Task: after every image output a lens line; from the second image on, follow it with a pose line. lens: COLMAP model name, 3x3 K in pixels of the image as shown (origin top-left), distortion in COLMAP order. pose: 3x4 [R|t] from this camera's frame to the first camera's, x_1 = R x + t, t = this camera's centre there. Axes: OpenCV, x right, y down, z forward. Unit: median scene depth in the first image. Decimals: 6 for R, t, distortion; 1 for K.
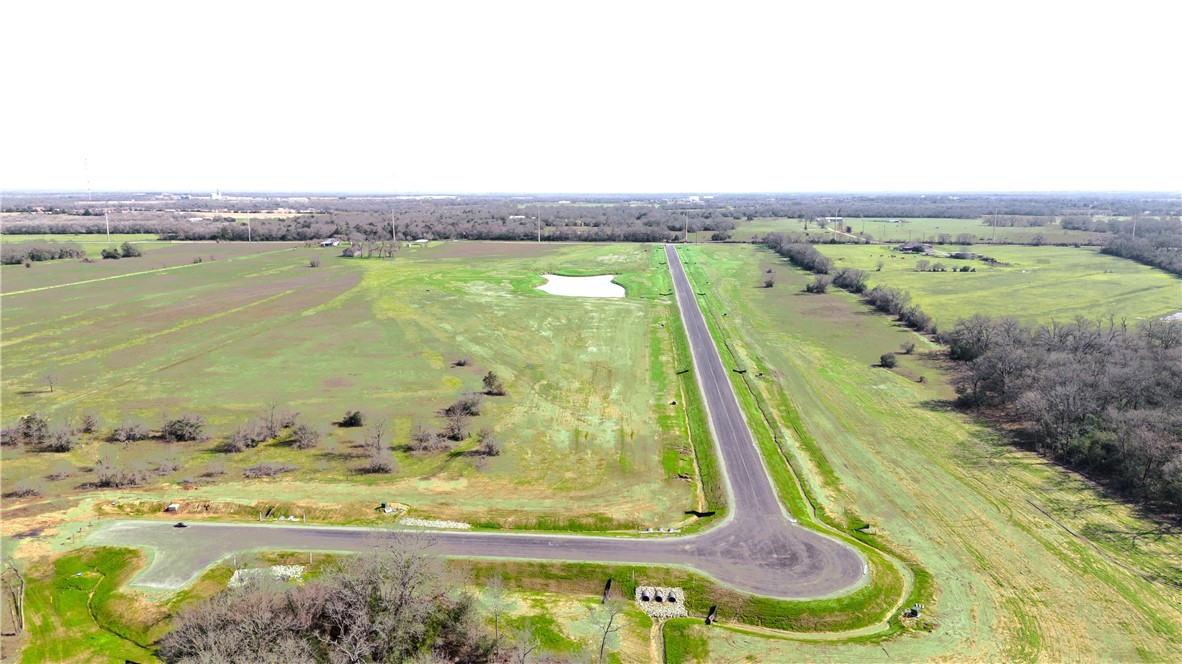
lens RADIAL K [[829.4, 0, 592.7], [0, 829.4, 329.0], [0, 0, 1]] dist [0.052290, -0.022918]
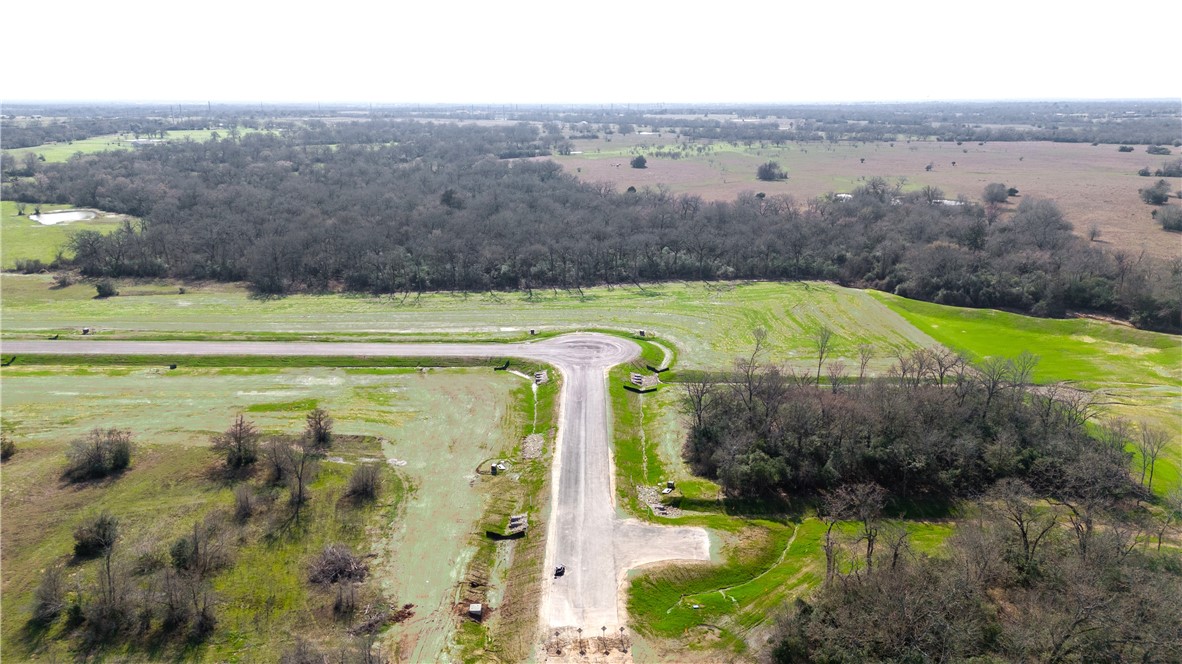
lens RADIAL K [[829.4, 0, 601.5], [0, 829.4, 326.4], [0, 0, 1]] dist [0.052290, -0.022918]
pose [[-0.081181, -0.263363, 0.961275, -0.265244], [0.172654, 0.946162, 0.273804, -0.037746], [-0.981631, 0.188196, -0.031339, 0.220346]]
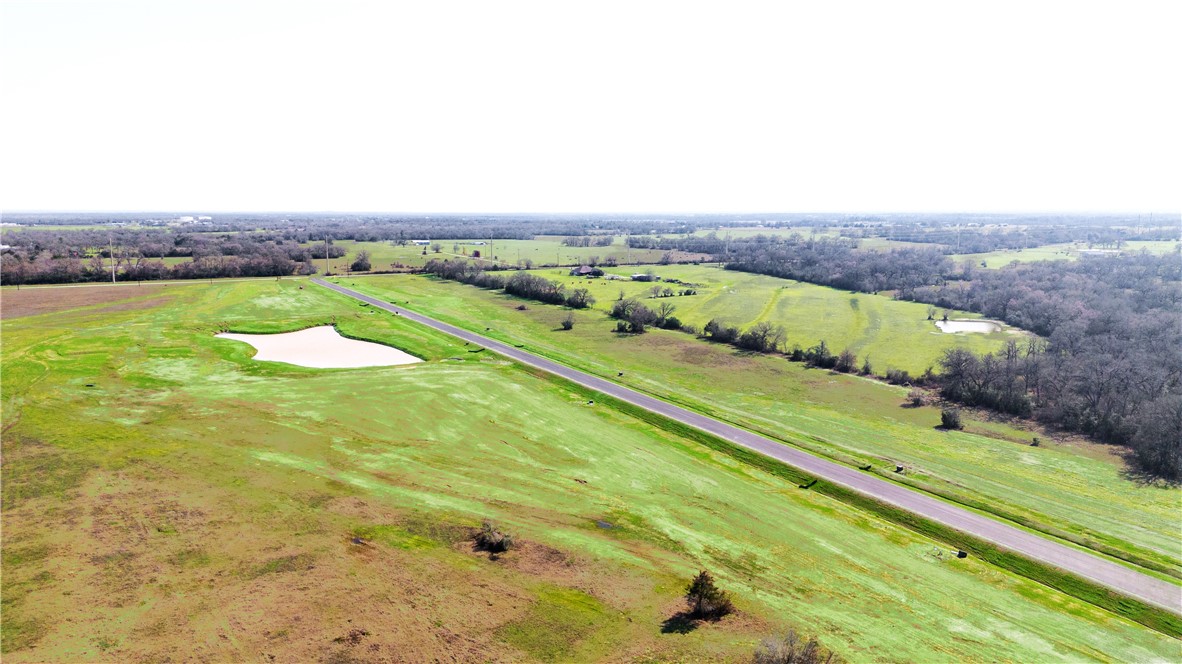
lens RADIAL K [[829.4, 0, 599.9], [0, 829.4, 336.1], [0, 0, 1]] dist [0.052290, -0.022918]
pose [[0.816957, -0.087075, 0.570087, -0.169416], [0.095781, 0.995293, 0.014763, -0.039219], [-0.568689, 0.042543, 0.821452, 0.231975]]
